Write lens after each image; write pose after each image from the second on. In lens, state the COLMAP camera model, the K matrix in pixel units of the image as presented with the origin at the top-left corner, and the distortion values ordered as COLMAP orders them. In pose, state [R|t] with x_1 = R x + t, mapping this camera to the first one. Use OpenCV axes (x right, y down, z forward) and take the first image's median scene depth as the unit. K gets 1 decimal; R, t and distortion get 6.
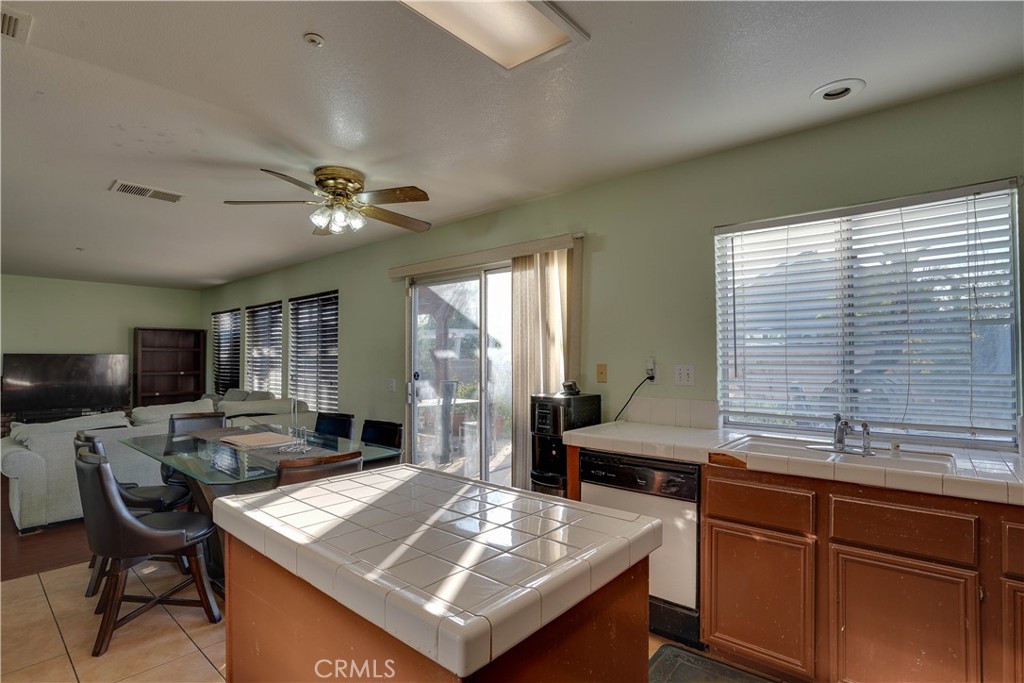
lens RADIAL K [[512.4, 0, 521.4], [0, 512.4, 347.1], [0, 0, 1]] dist [-0.035615, 0.009371]
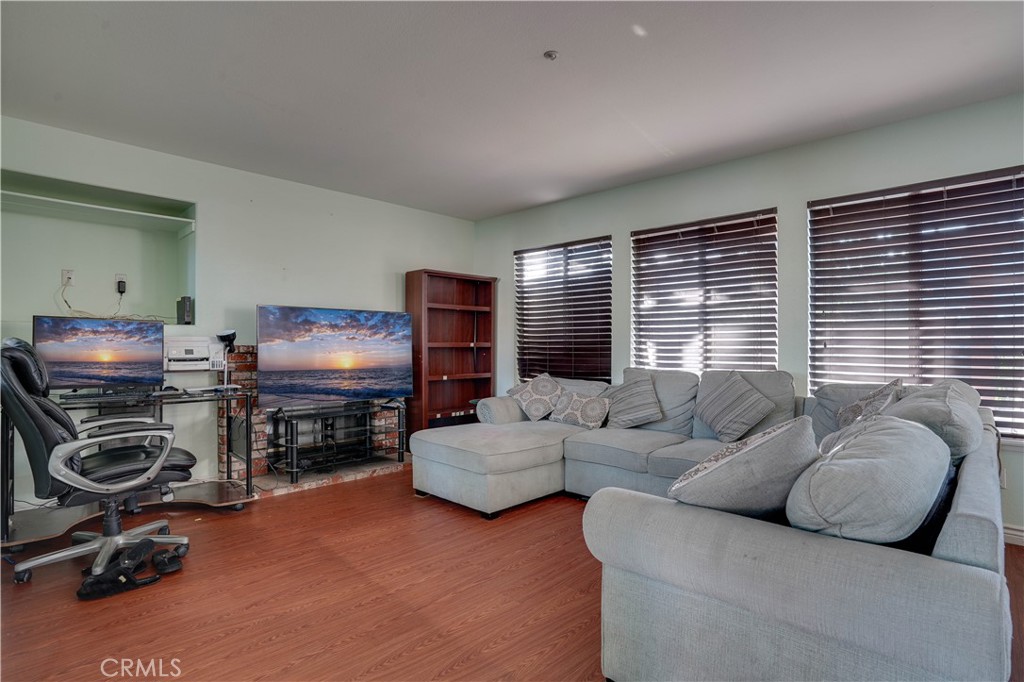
lens RADIAL K [[512.4, 0, 505.6], [0, 512.4, 349.0], [0, 0, 1]] dist [-0.035615, 0.009371]
pose [[0.999272, 0.010660, -0.036621, -0.657307], [-0.009700, 0.999607, 0.026311, 0.047167], [0.036887, -0.025936, 0.998983, 0.359551]]
